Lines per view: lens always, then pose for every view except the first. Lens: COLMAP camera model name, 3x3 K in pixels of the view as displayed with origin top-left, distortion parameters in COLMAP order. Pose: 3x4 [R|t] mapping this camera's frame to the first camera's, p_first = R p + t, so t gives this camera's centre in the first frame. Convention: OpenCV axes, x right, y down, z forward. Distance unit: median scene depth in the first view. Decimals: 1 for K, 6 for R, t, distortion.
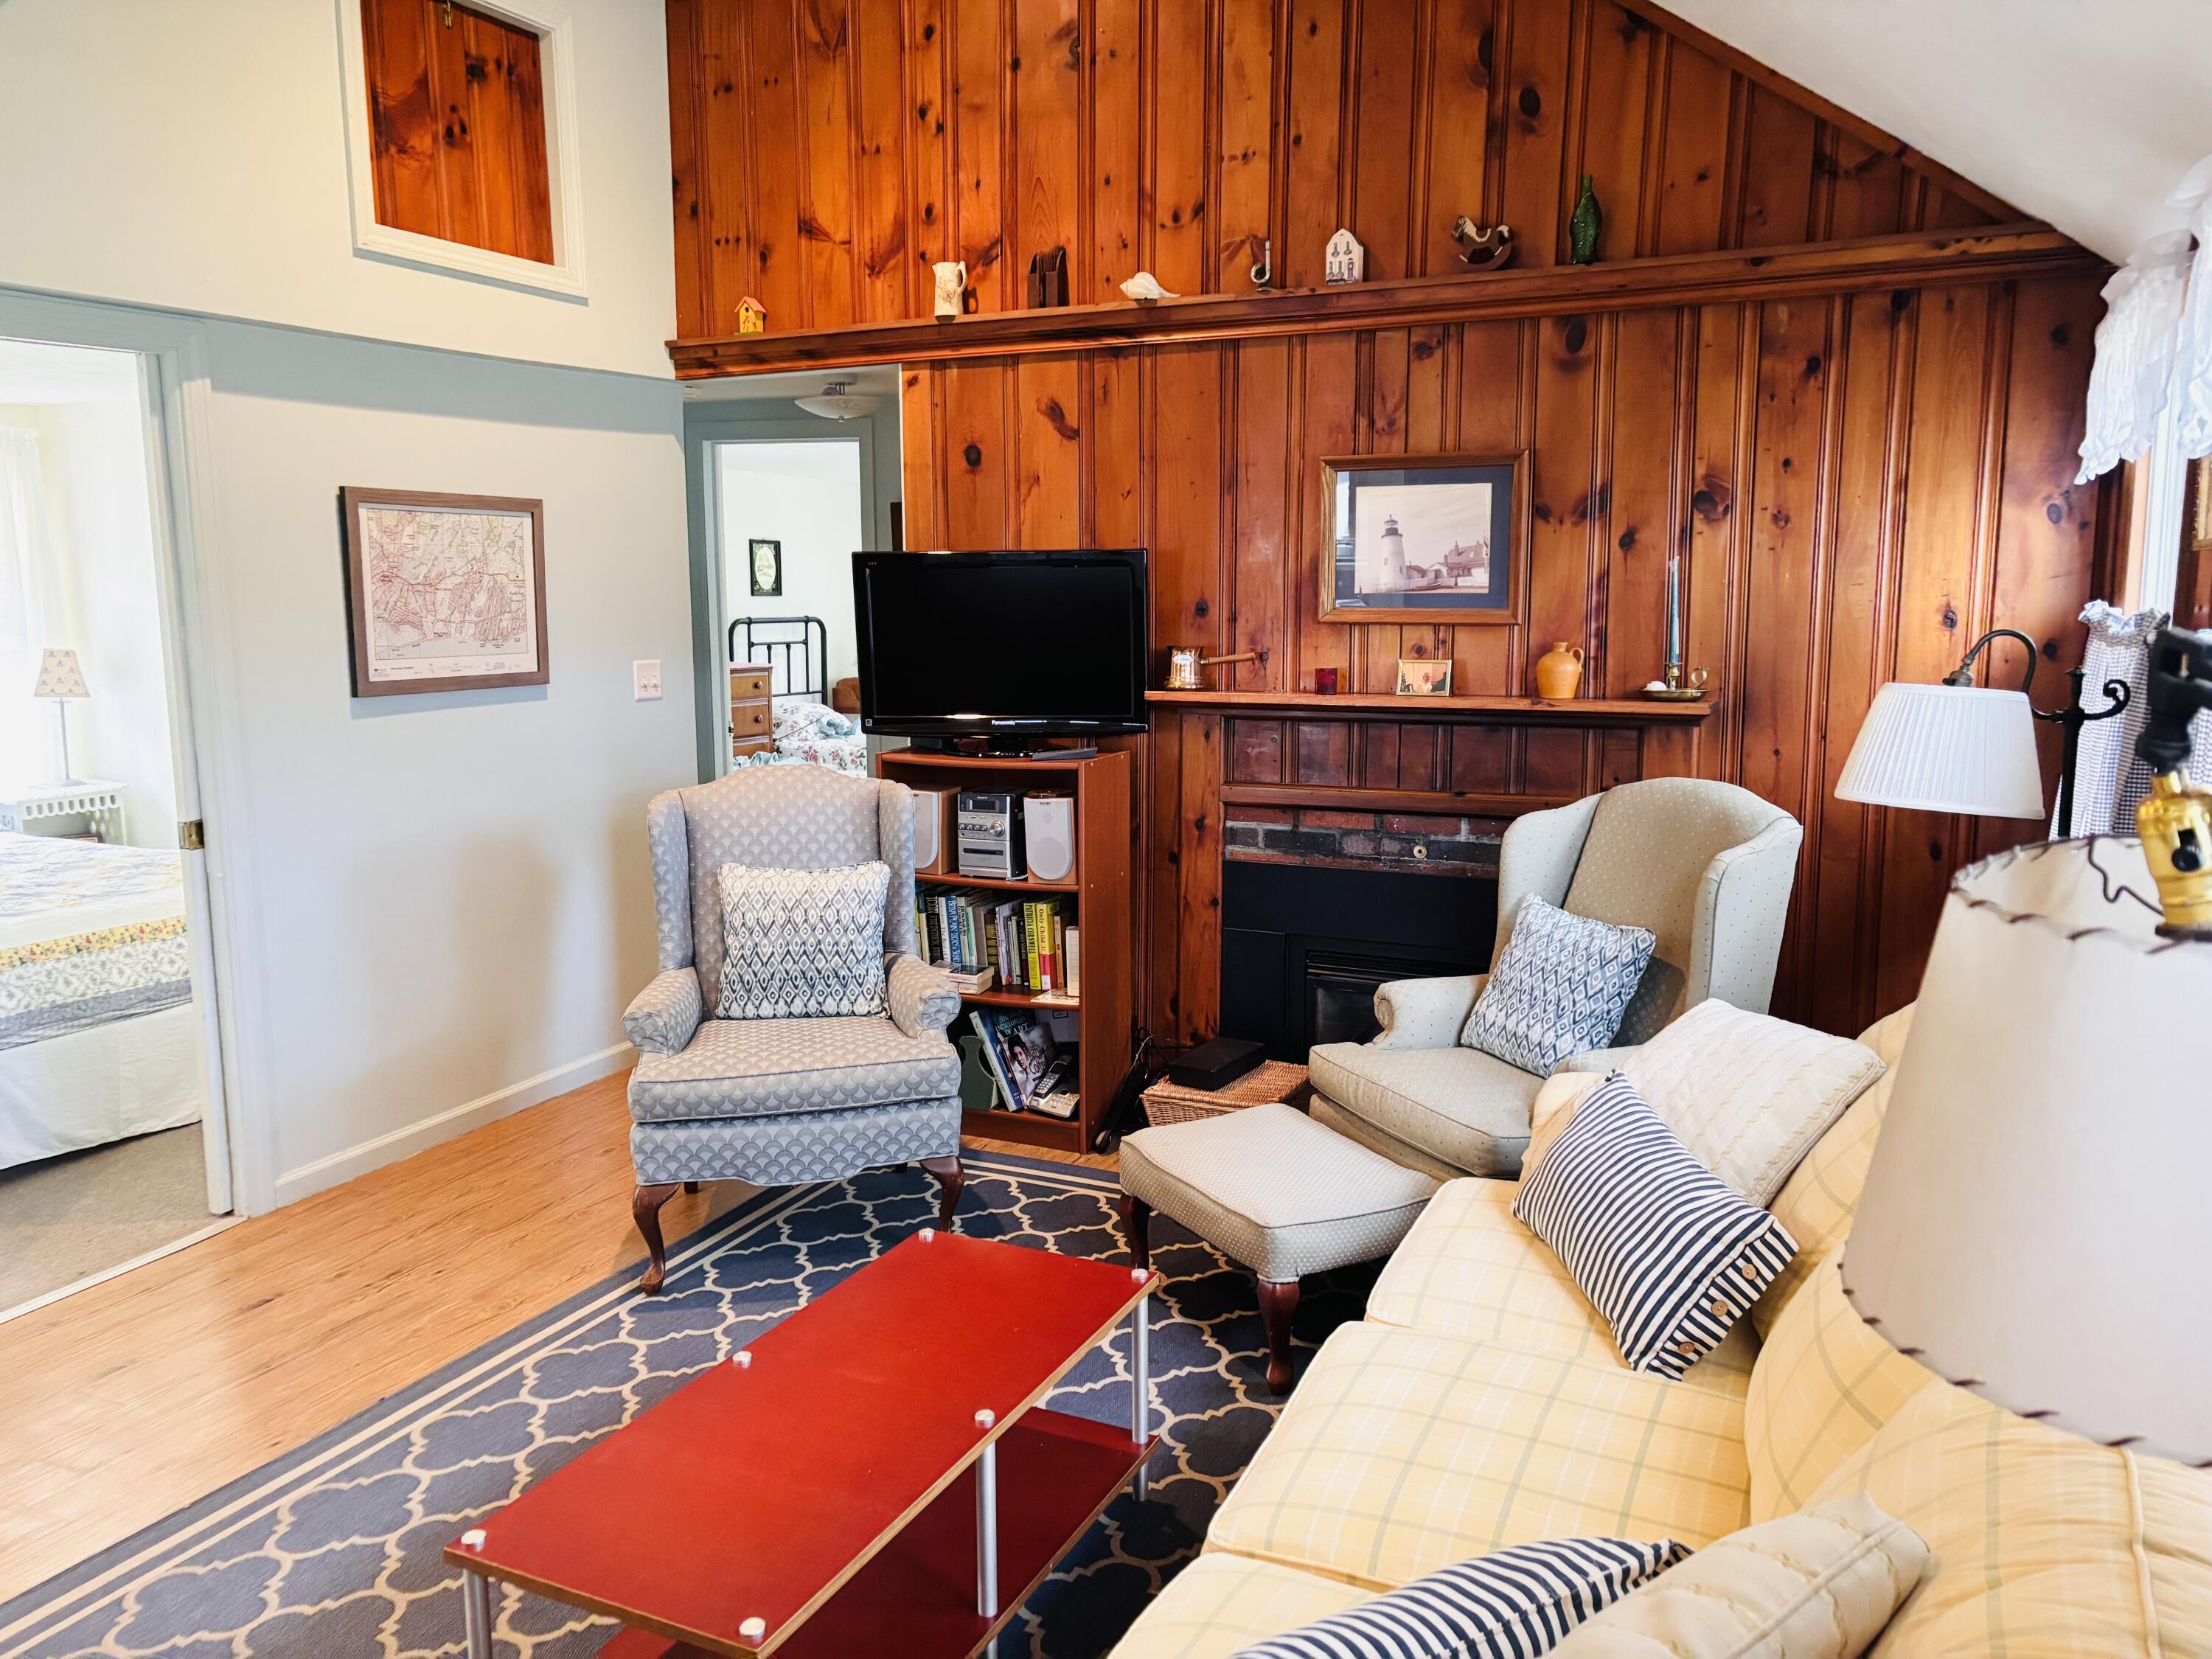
lens RADIAL K [[1663.6, 0, 1095.0], [0, 1663.6, 830.4], [0, 0, 1]] dist [0.054280, -0.045893]
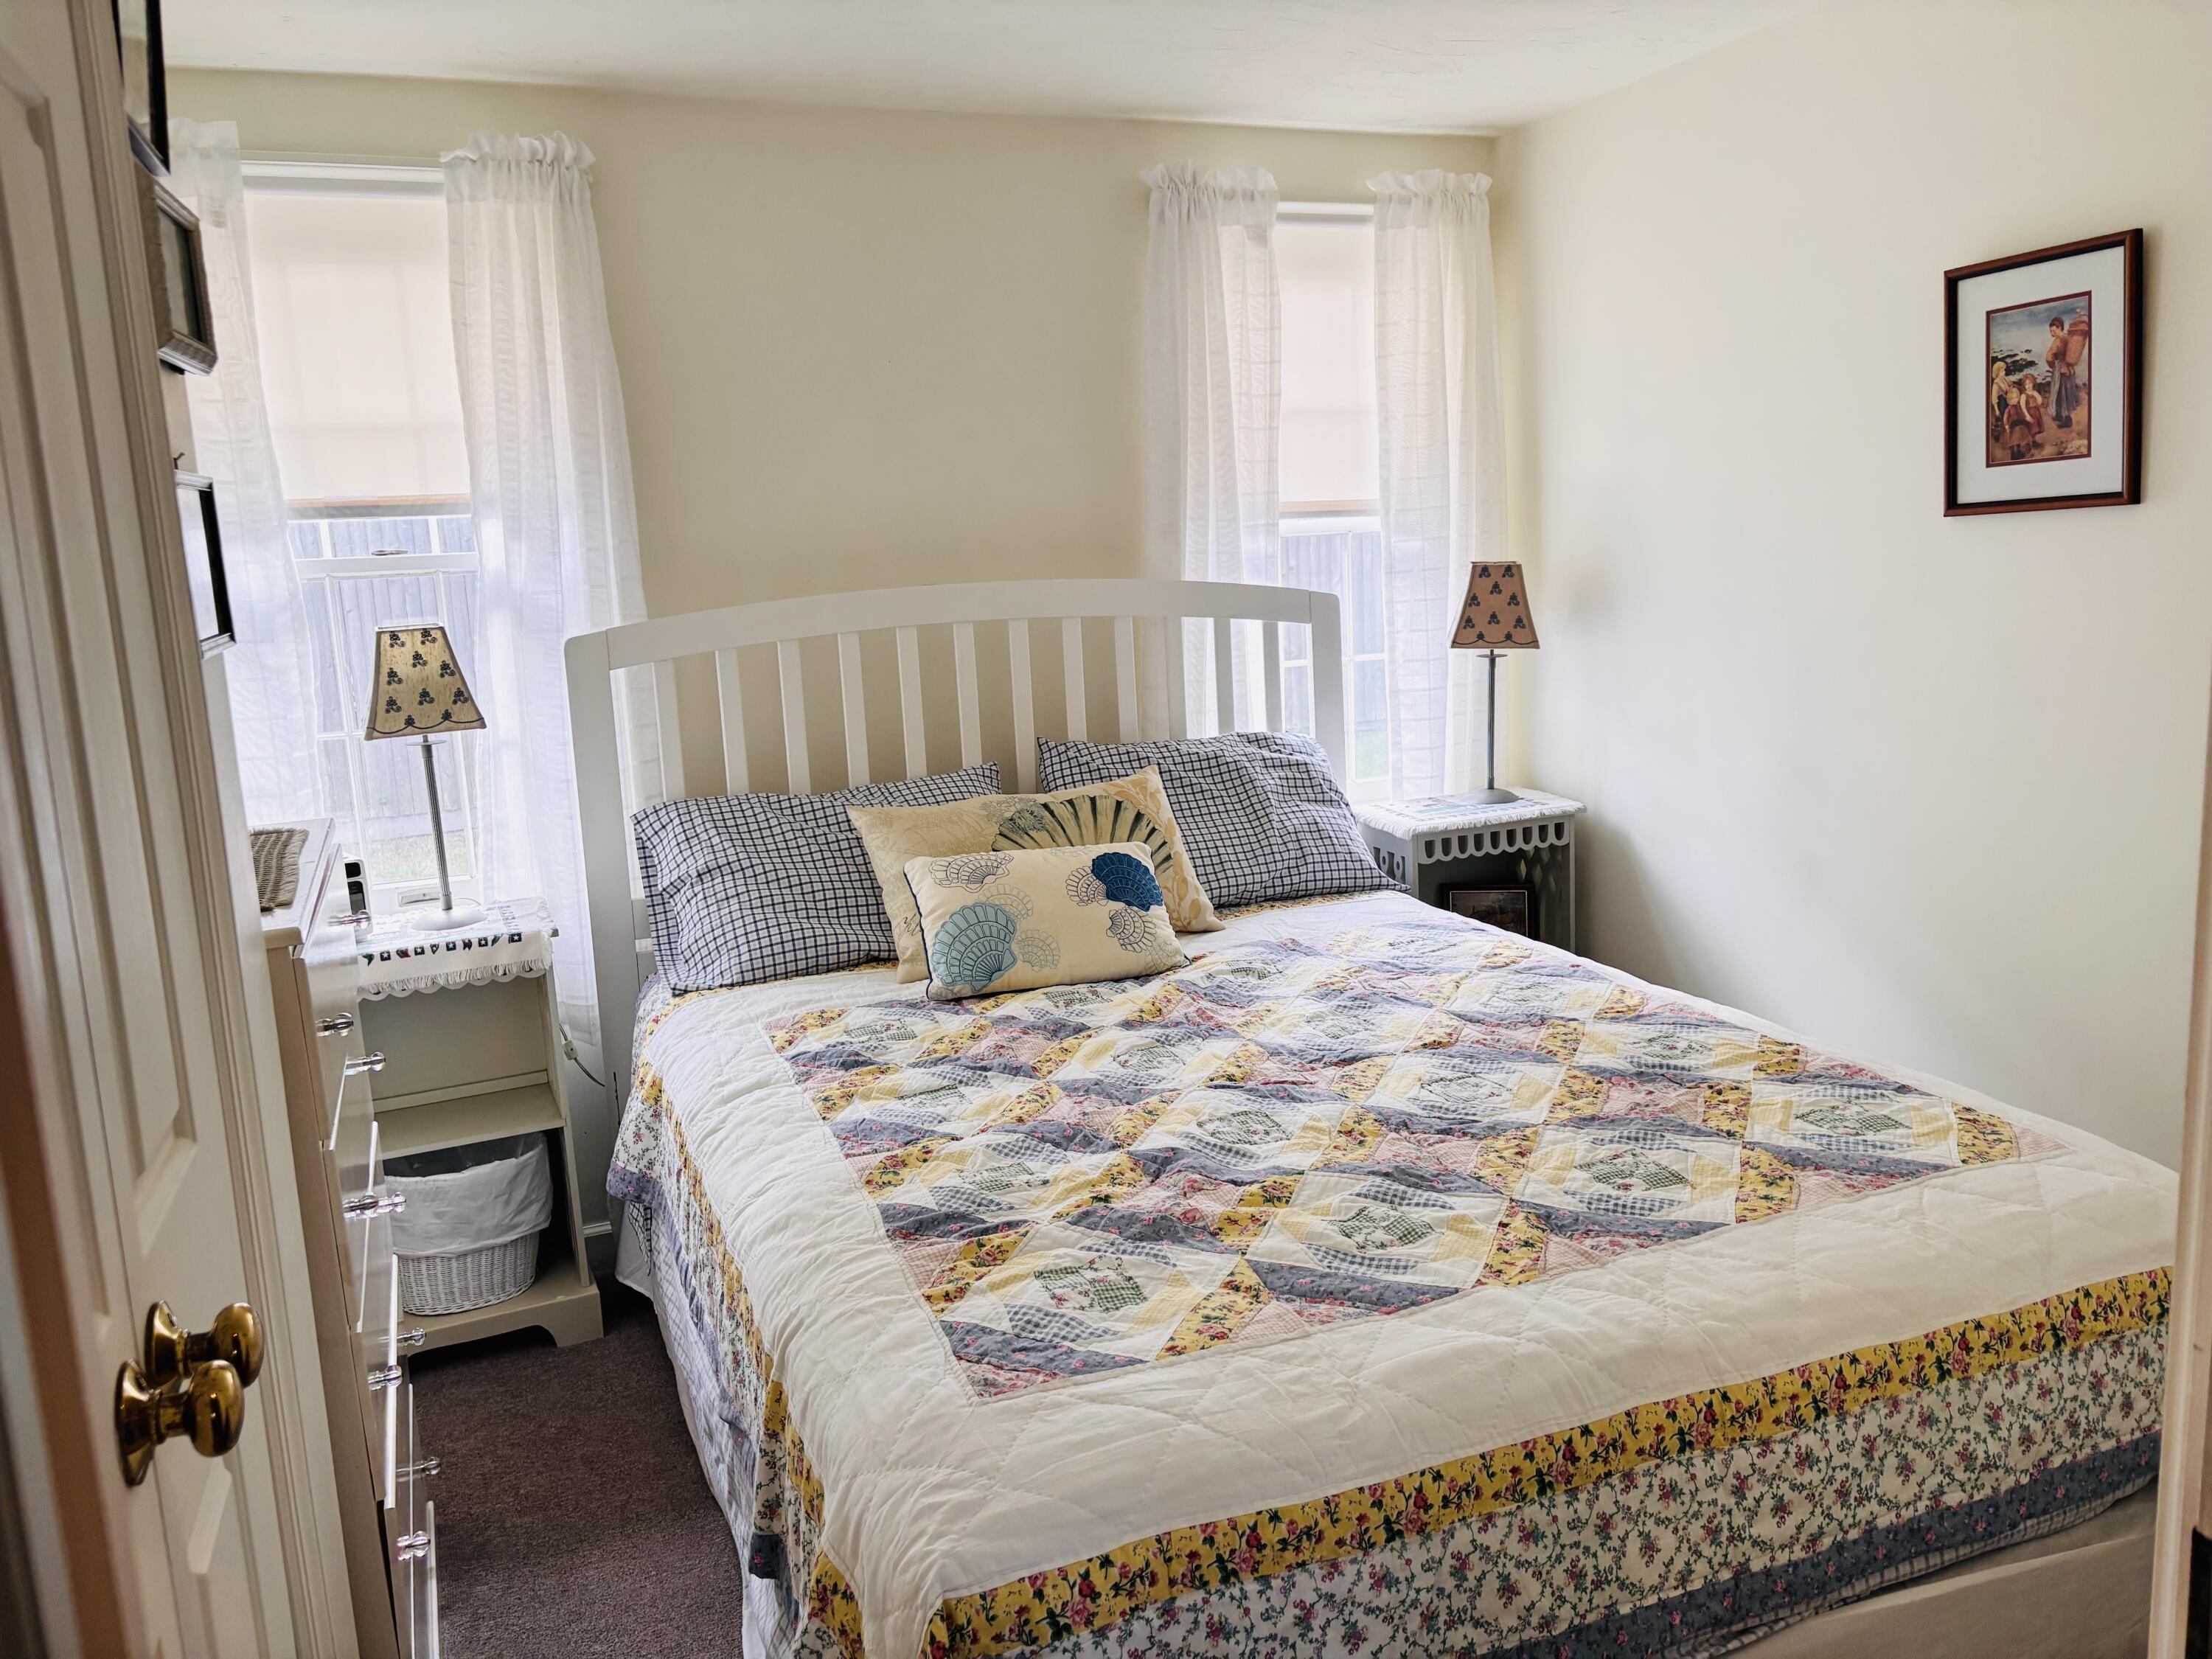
lens RADIAL K [[1663.6, 0, 1103.3], [0, 1663.6, 820.1], [0, 0, 1]] dist [0.054280, -0.045893]
pose [[0.728556, 0.083570, -0.679869, -0.434702], [-0.052480, 0.996423, 0.066242, -0.069508], [0.682973, -0.012581, 0.730335, 0.676123]]
